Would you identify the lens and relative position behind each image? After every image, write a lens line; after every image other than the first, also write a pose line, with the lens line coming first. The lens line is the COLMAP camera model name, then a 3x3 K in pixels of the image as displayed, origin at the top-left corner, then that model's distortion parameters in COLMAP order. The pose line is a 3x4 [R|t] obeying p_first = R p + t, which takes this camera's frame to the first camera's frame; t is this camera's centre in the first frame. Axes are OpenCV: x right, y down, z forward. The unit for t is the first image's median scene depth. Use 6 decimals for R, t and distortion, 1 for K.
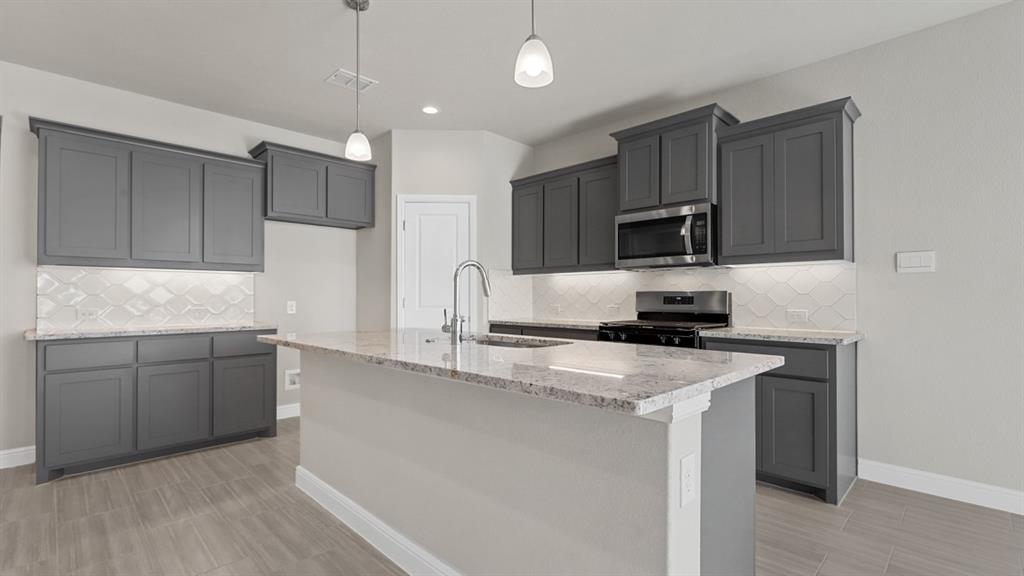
lens RADIAL K [[468.8, 0, 514.9], [0, 468.8, 292.5], [0, 0, 1]] dist [0.000066, -0.000144]
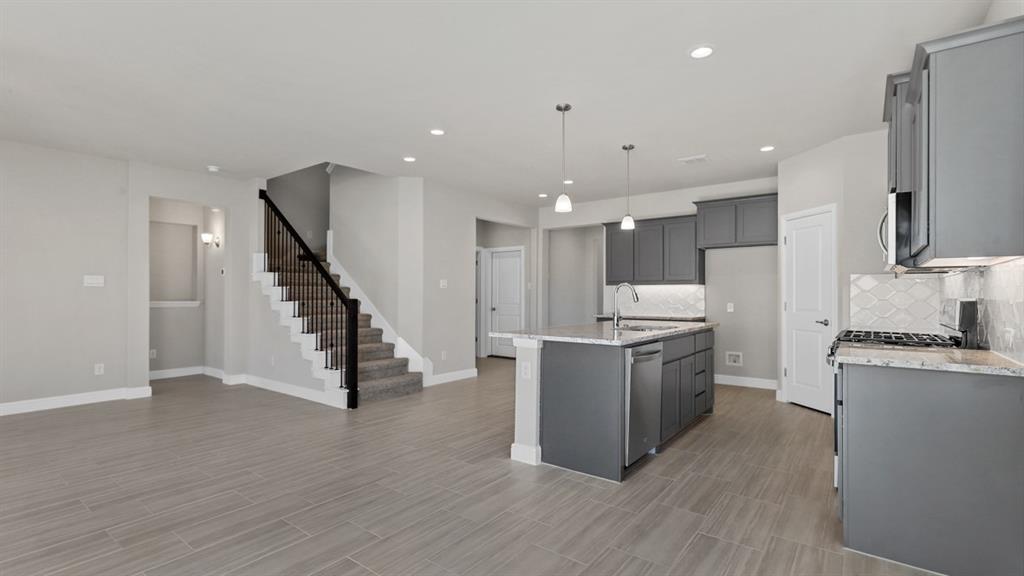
lens RADIAL K [[468.8, 0, 514.9], [0, 468.8, 292.5], [0, 0, 1]] dist [0.000066, -0.000144]
pose [[0.137771, -0.007237, -0.990438, 0.869121], [-0.000131, 0.999973, -0.007325, -0.003638], [0.990464, 0.001139, 0.137766, 0.168098]]
